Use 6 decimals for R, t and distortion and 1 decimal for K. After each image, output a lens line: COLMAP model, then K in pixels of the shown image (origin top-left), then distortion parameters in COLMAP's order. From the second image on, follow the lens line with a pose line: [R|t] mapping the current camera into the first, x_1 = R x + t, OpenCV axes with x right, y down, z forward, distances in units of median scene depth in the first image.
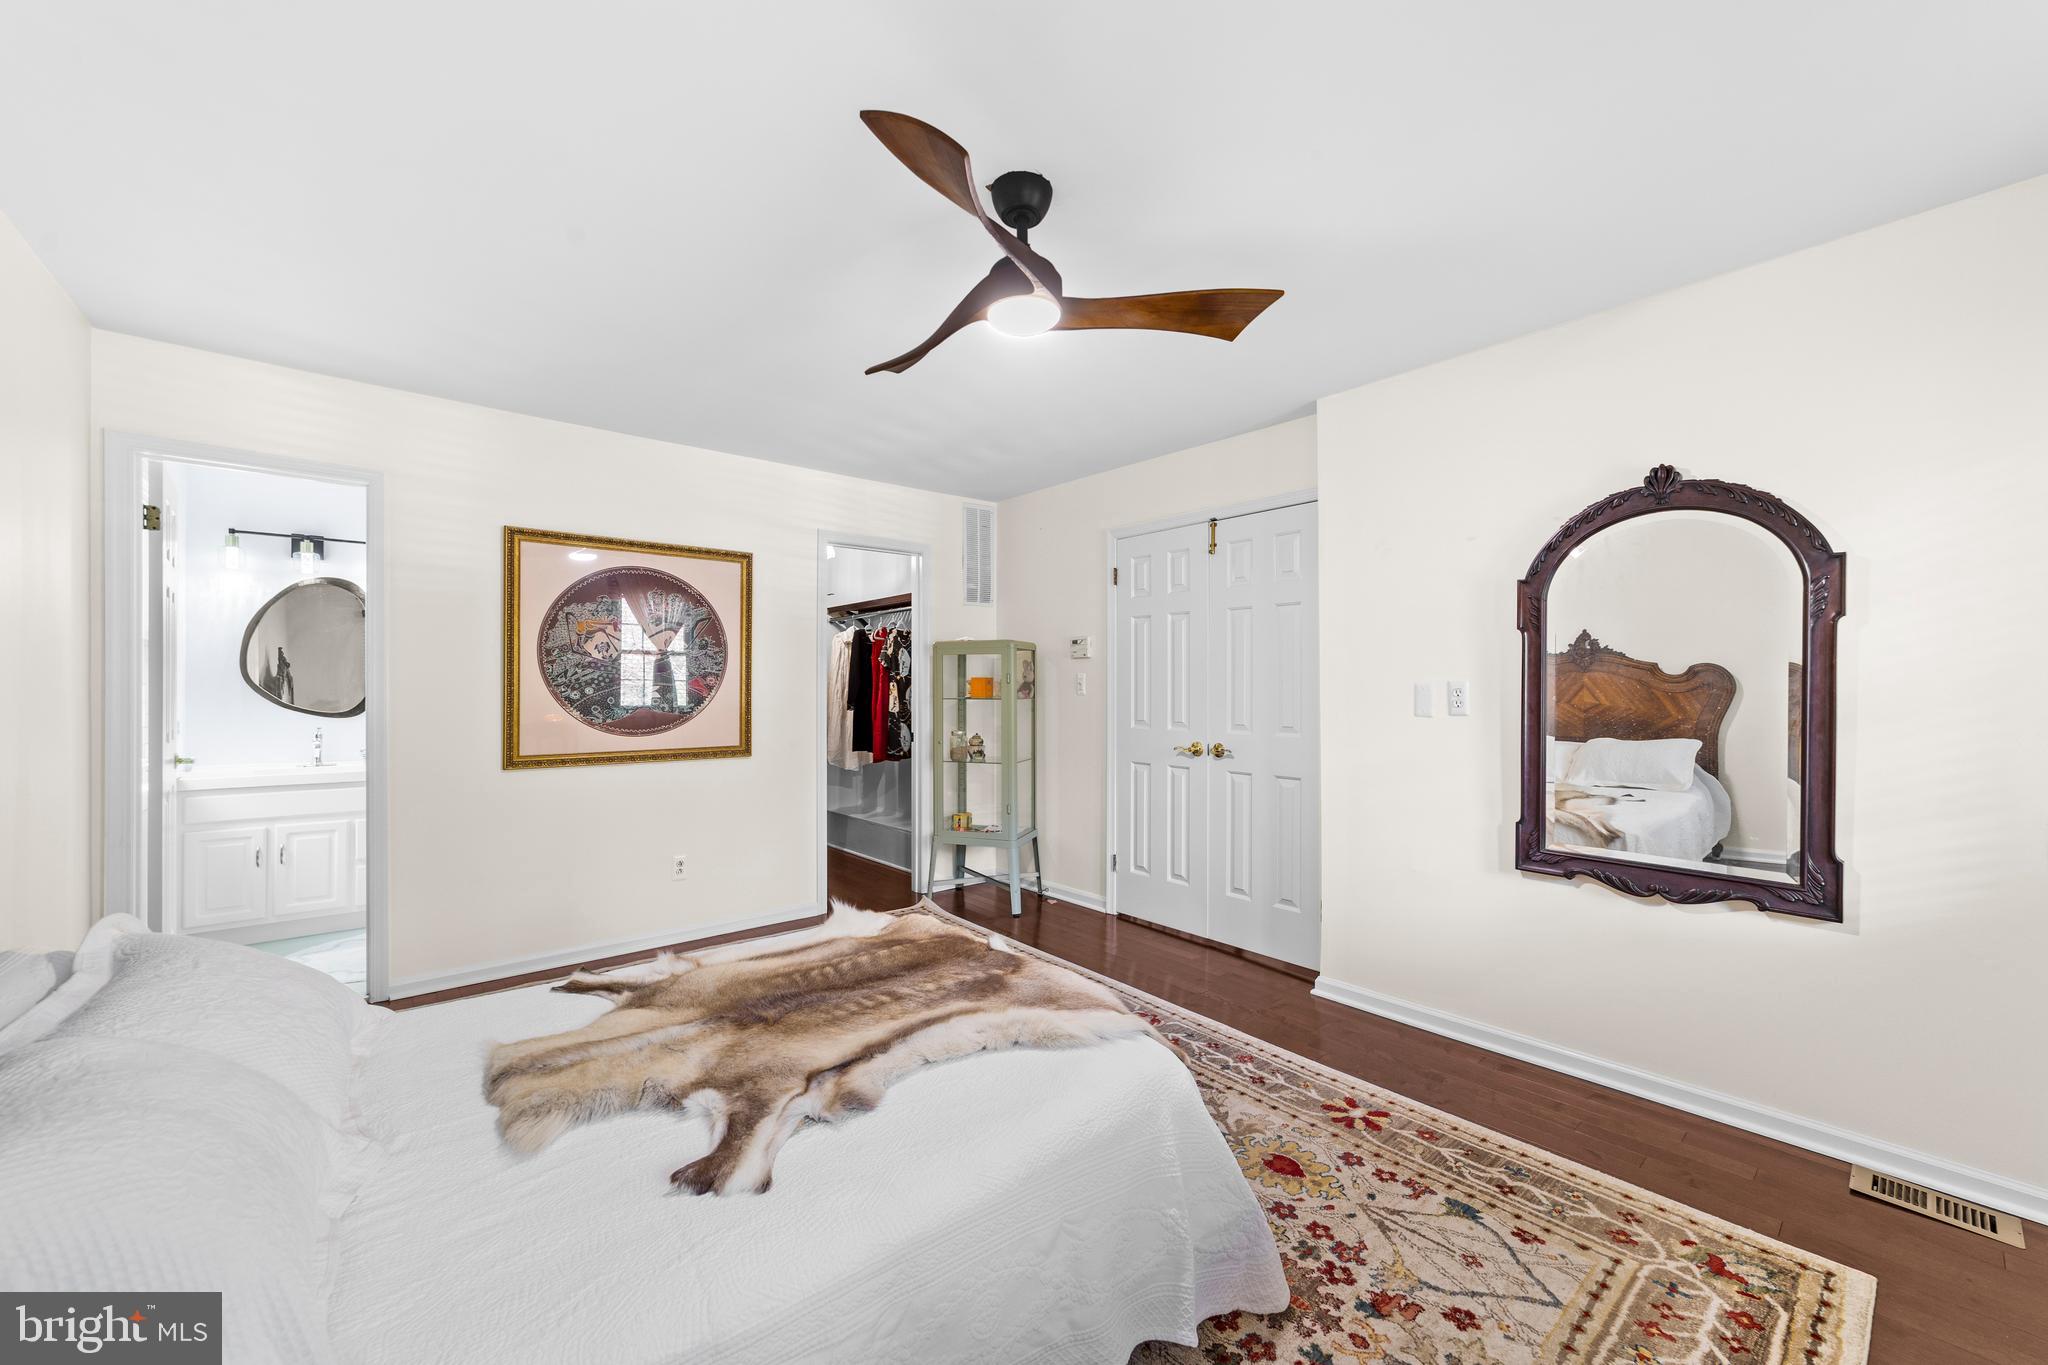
lens RADIAL K [[785.8, 0, 1026.0], [0, 785.8, 682.2], [0, 0, 1]] dist [0.001612, 0.000184]
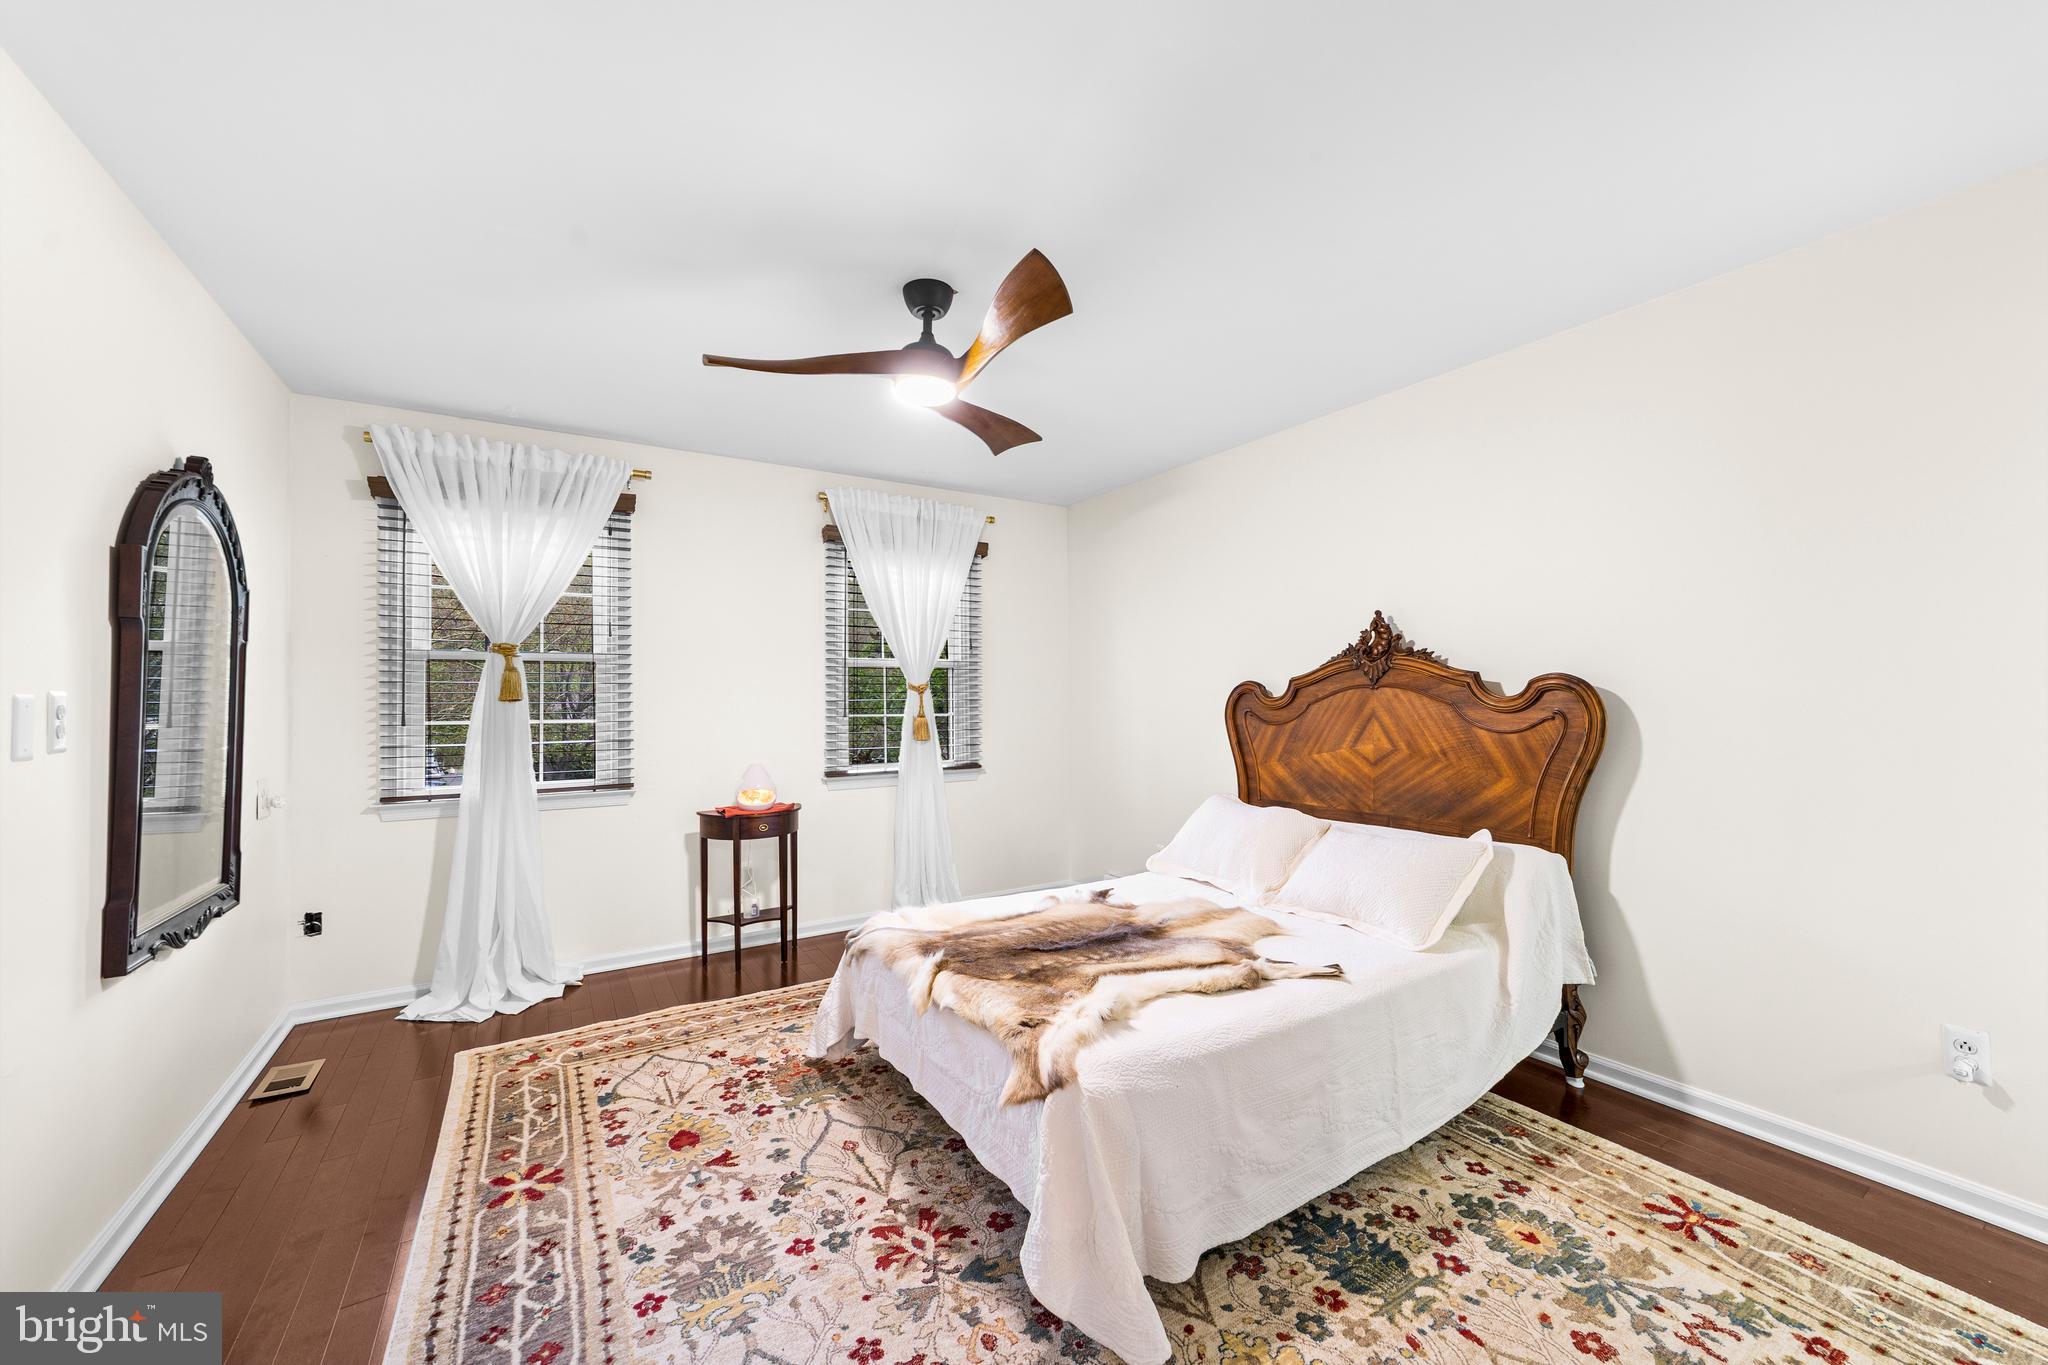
lens RADIAL K [[785.8, 0, 1030.4], [0, 785.8, 681.4], [0, 0, 1]] dist [0.001612, 0.000184]
pose [[-0.989305, 0.007885, 0.145650, -0.310305], [0.004804, 0.999757, -0.021492, 0.003857], [-0.145784, -0.020563, -0.989103, 2.013070]]
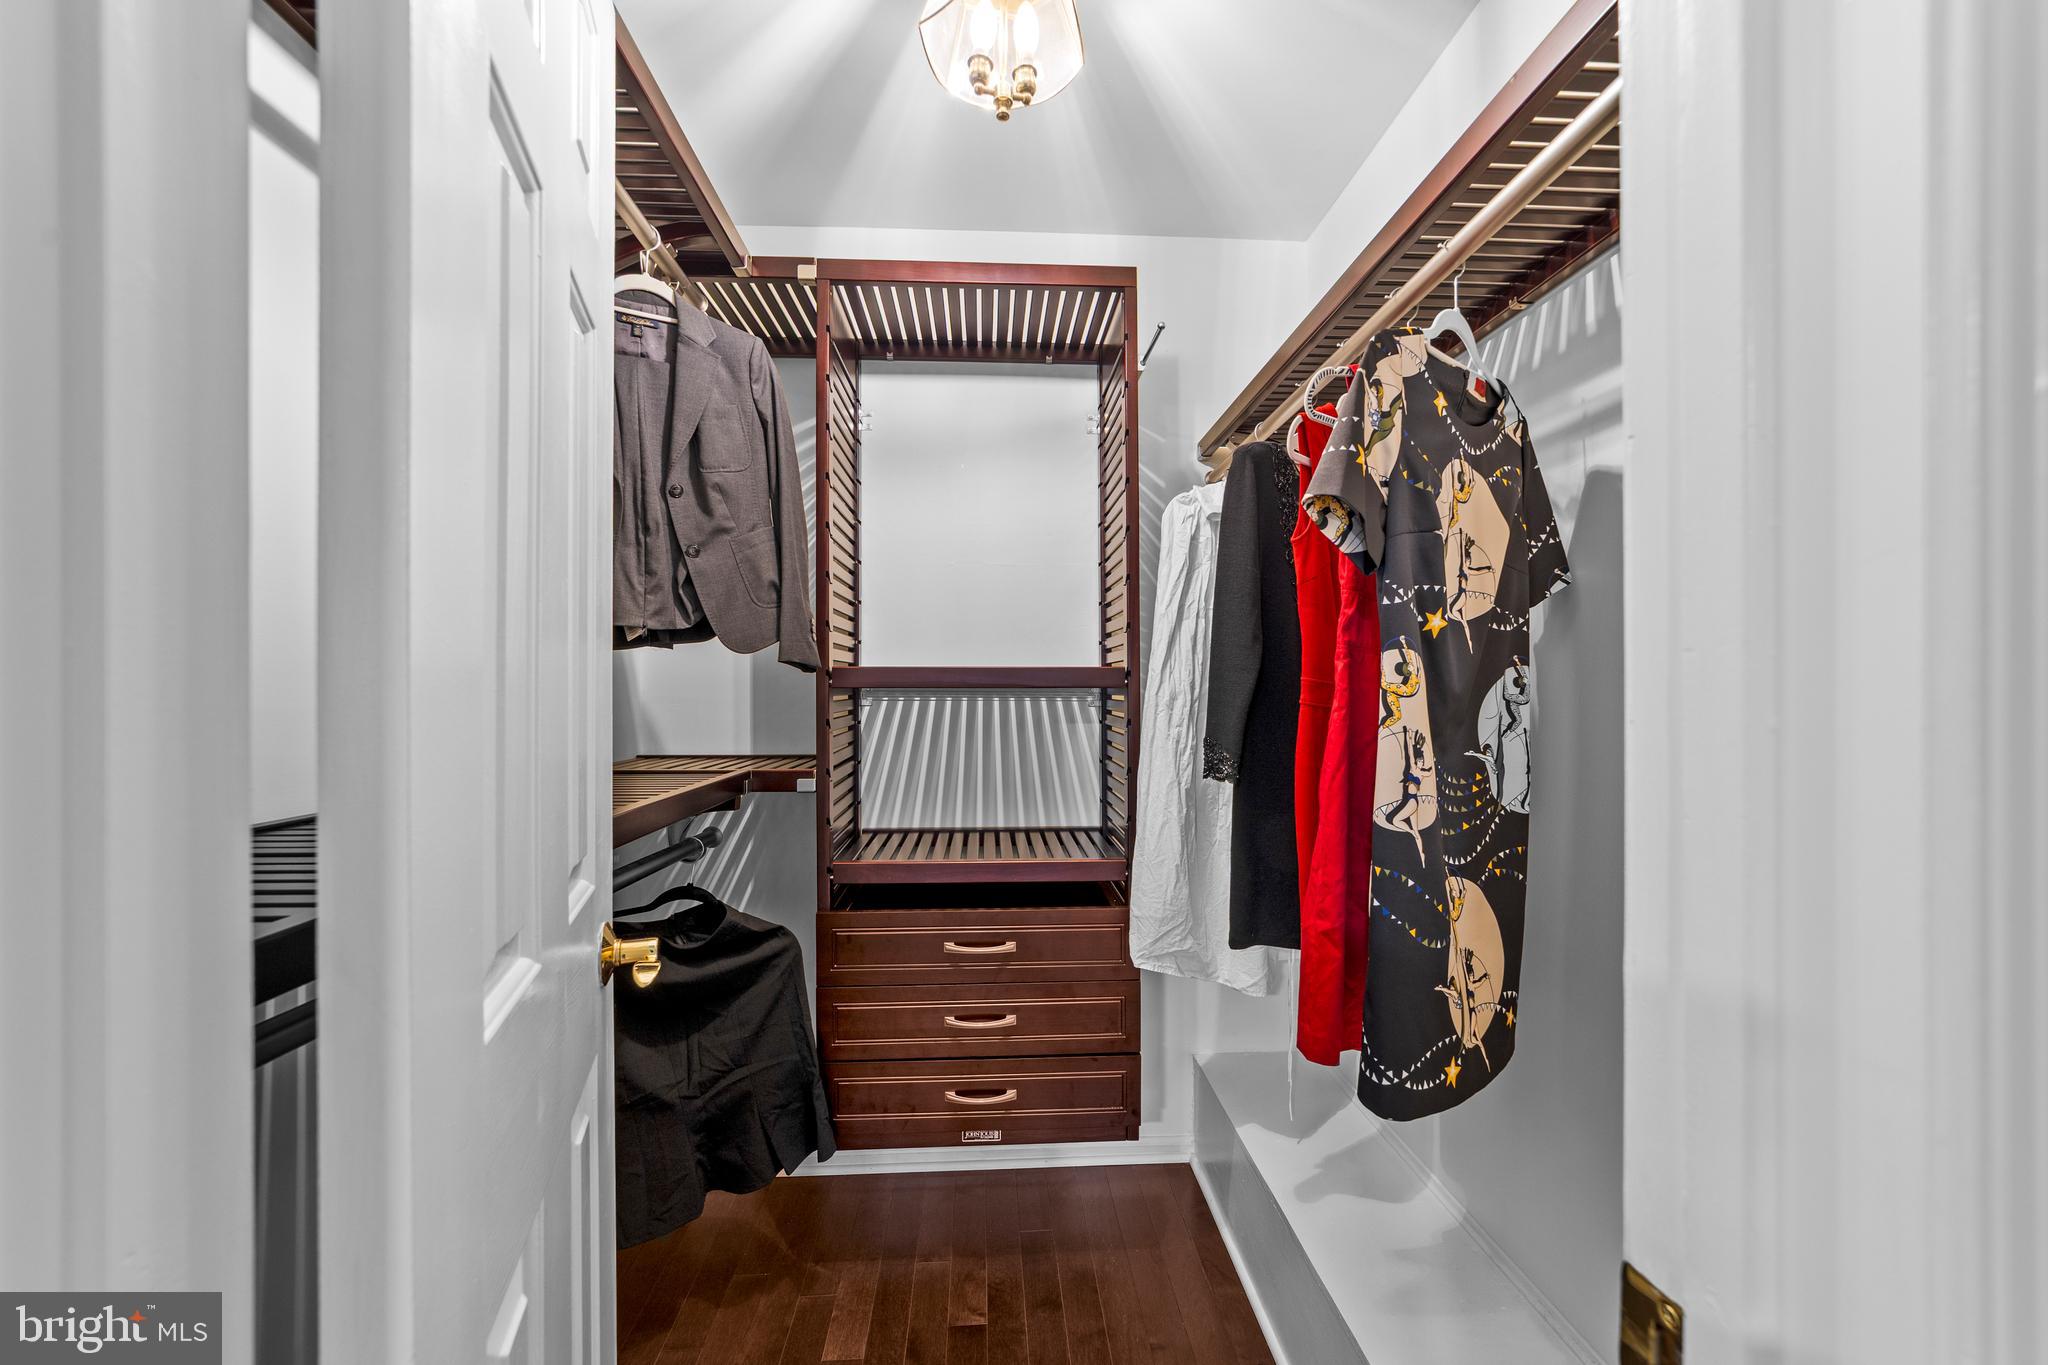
lens RADIAL K [[785.8, 0, 1028.0], [0, 785.8, 697.2], [0, 0, 1]] dist [0.001612, 0.000184]
pose [[0.809444, -0.003257, -0.587188, -0.163987], [-0.000422, 0.999981, -0.006128, 0.013670], [0.587197, 0.005208, 0.809427, 0.991144]]
